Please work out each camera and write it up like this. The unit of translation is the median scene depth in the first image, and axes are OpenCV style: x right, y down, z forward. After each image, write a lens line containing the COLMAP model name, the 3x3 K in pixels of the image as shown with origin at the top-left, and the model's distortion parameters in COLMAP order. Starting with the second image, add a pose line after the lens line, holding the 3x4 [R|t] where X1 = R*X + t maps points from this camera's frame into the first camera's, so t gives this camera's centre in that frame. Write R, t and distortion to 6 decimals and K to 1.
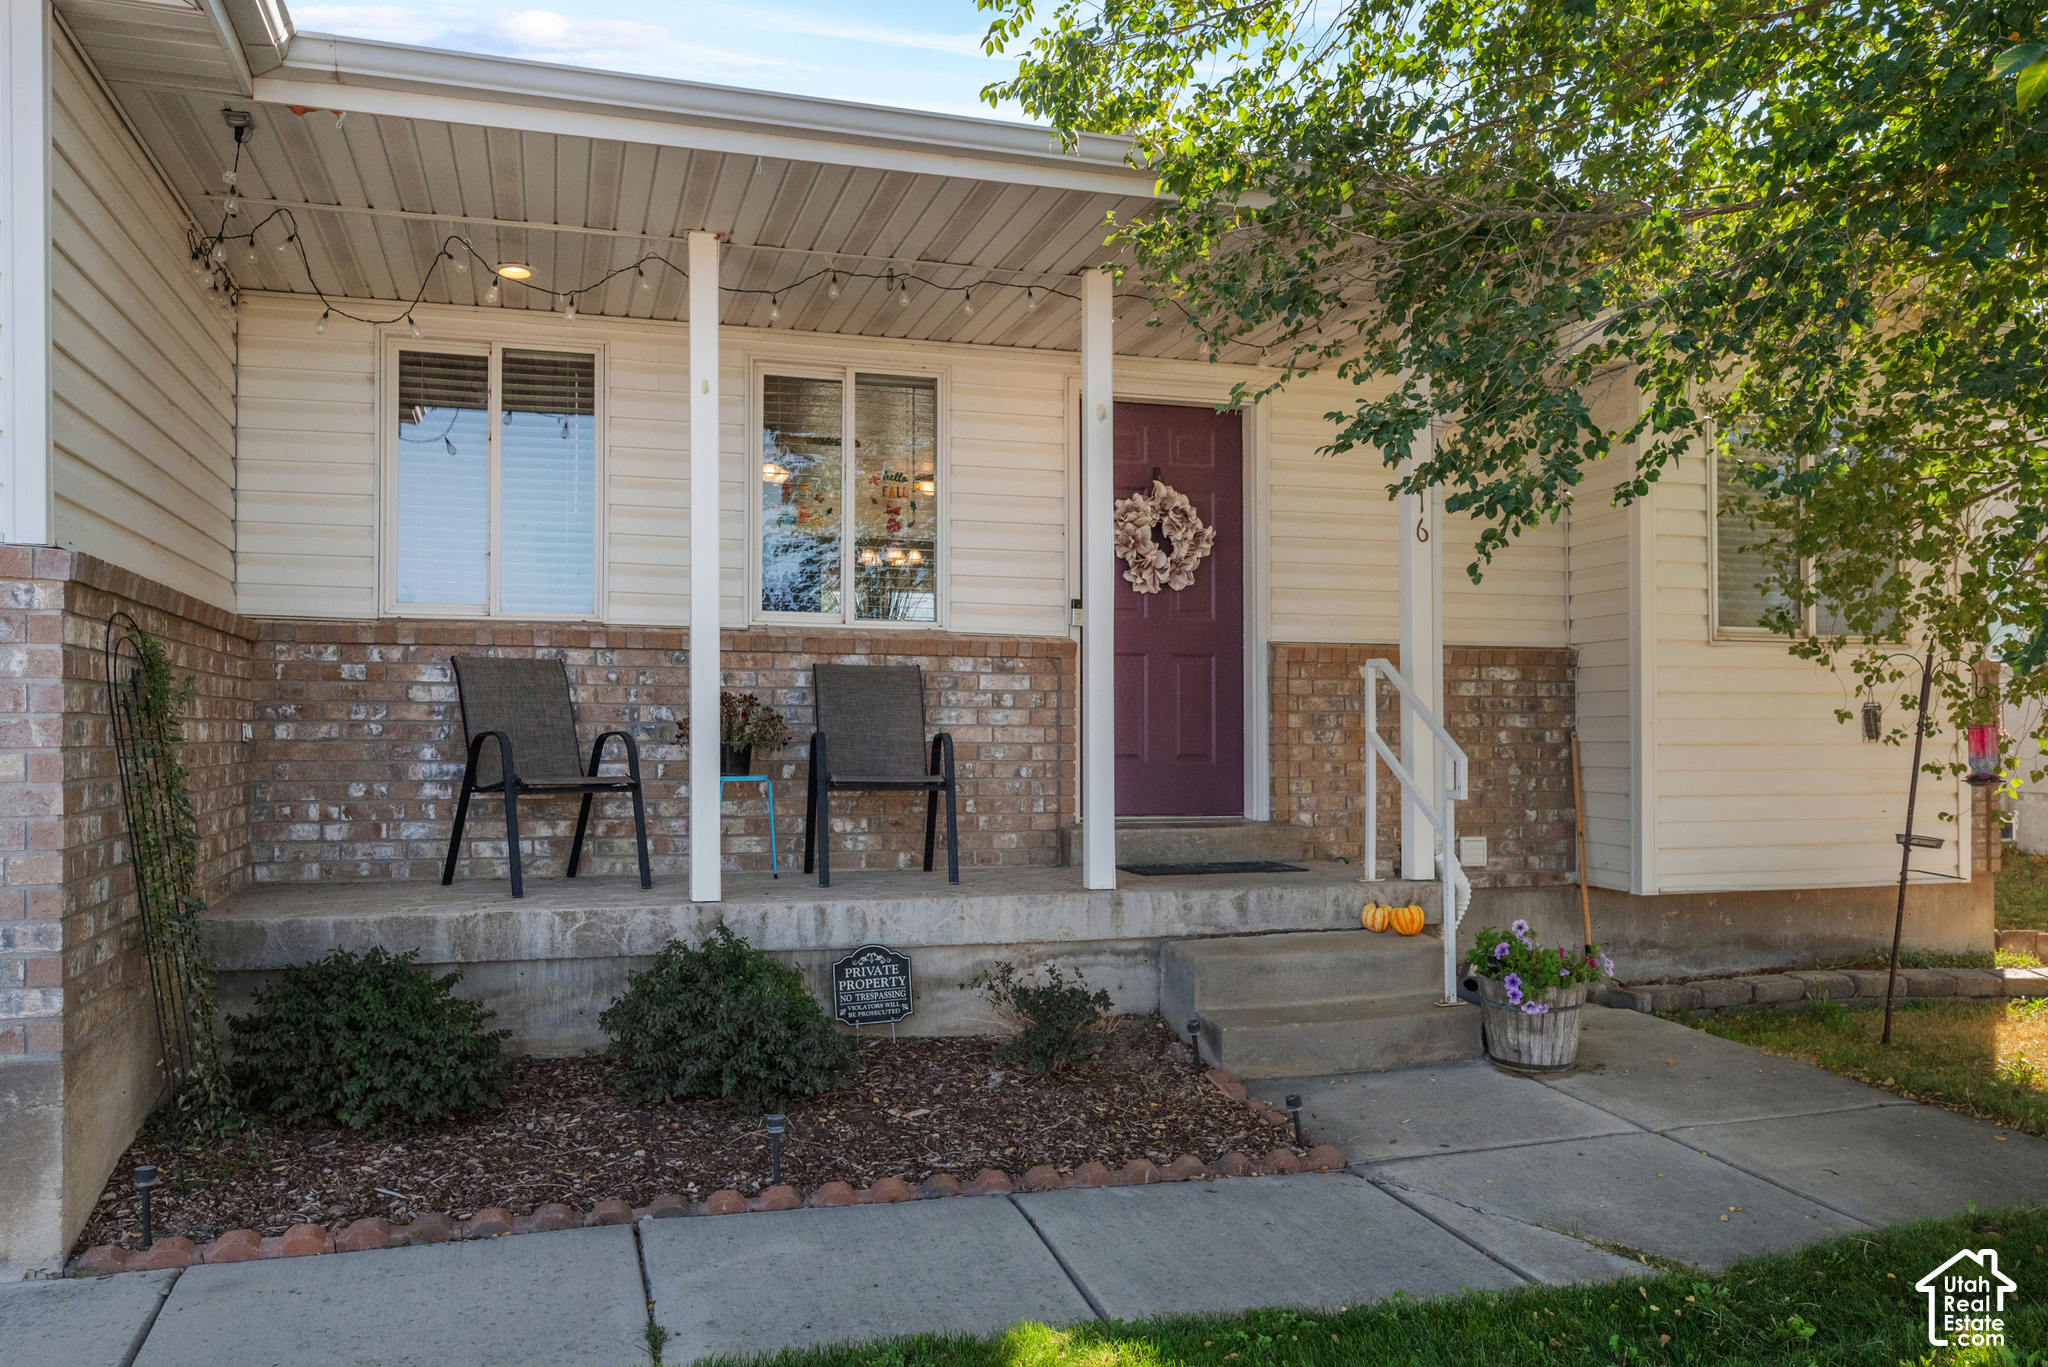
lens RADIAL K [[1579.2, 0, 1027.4], [0, 1579.2, 688.9], [0, 0, 1]] dist [-0.001713, -0.004705]
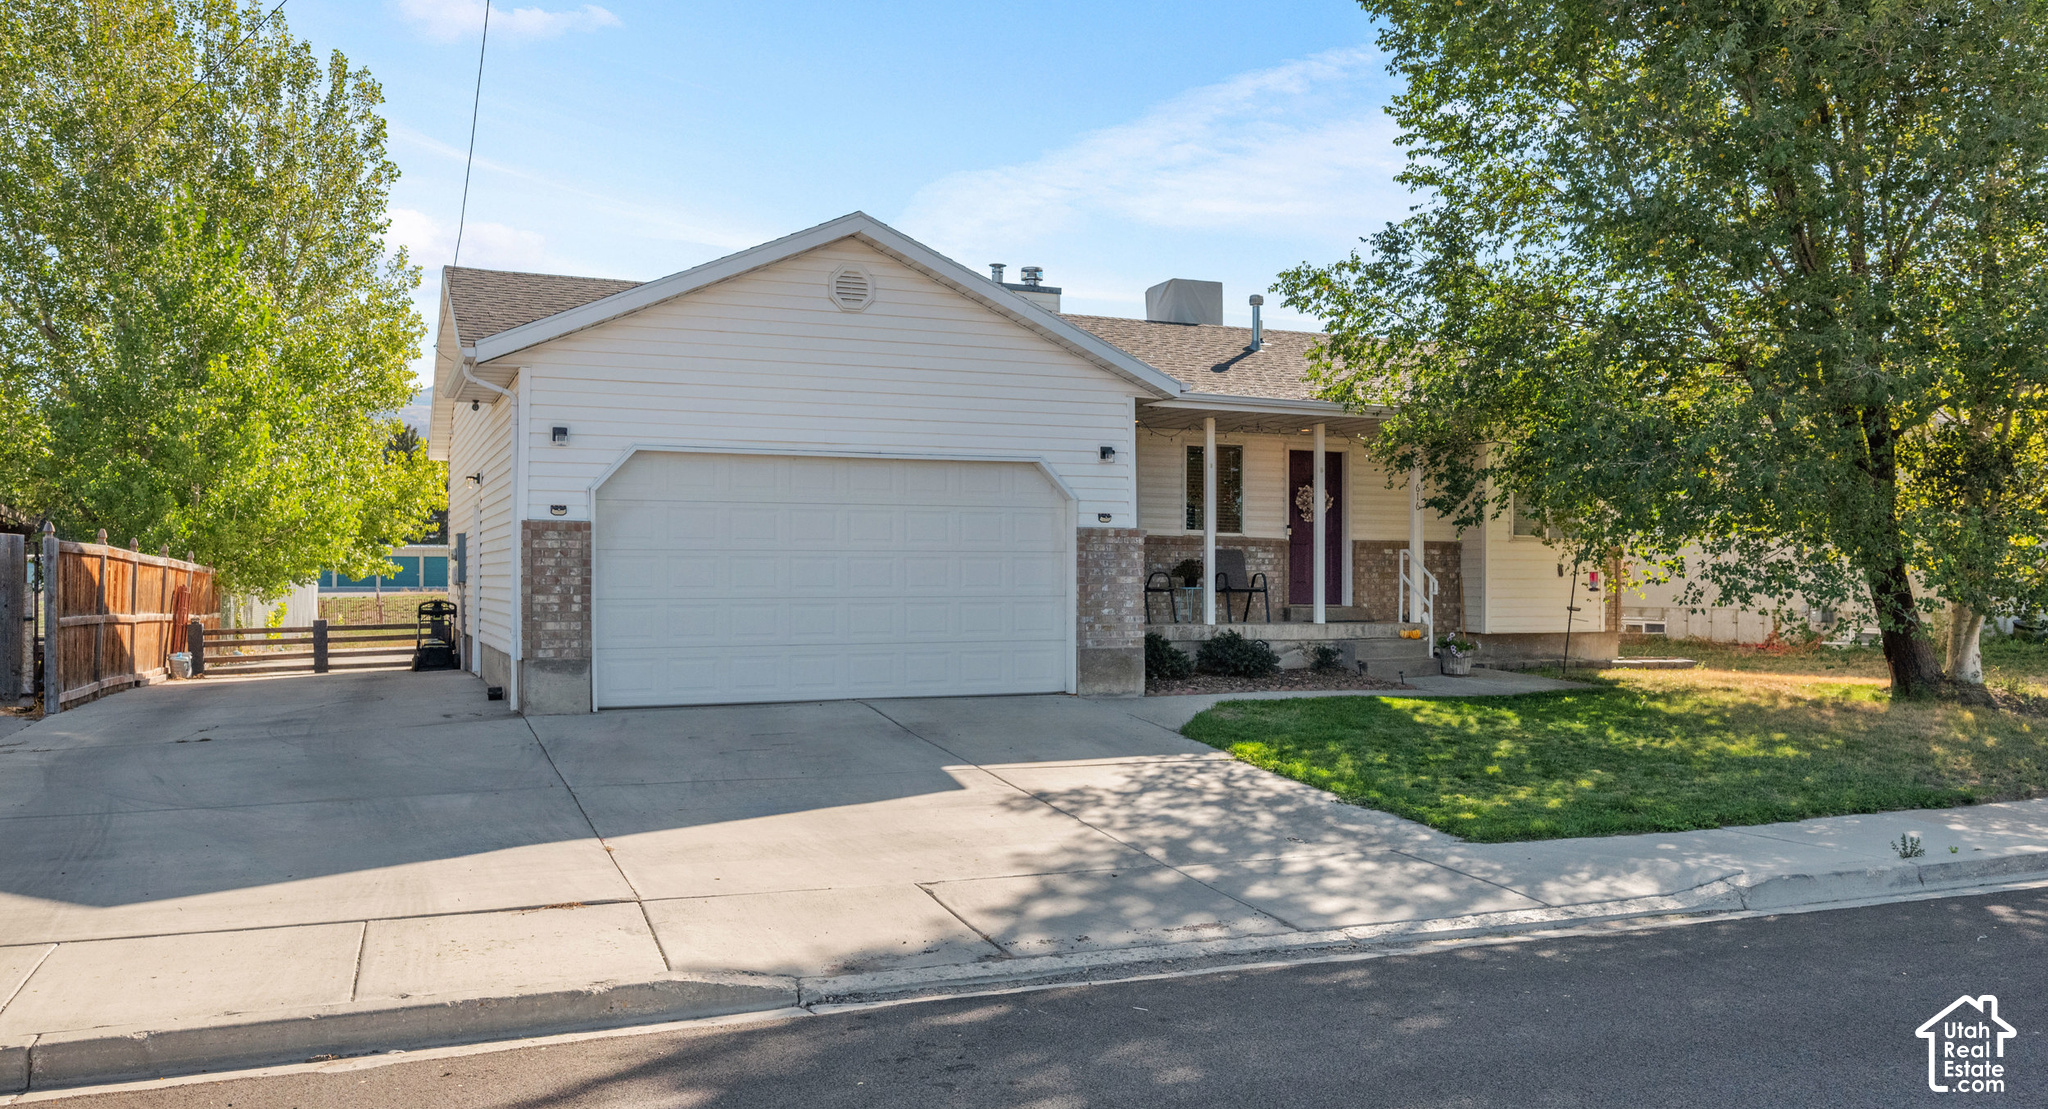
lens RADIAL K [[1488.0, 0, 1019.7], [0, 1488.0, 543.2], [0, 0, 1]] dist [-0.004817, -0.000772]
pose [[0.995992, 0.005136, 0.089299, -0.700189], [-0.005681, 0.999967, 0.005843, -0.039123], [-0.089266, -0.006327, 0.995988, -1.617521]]
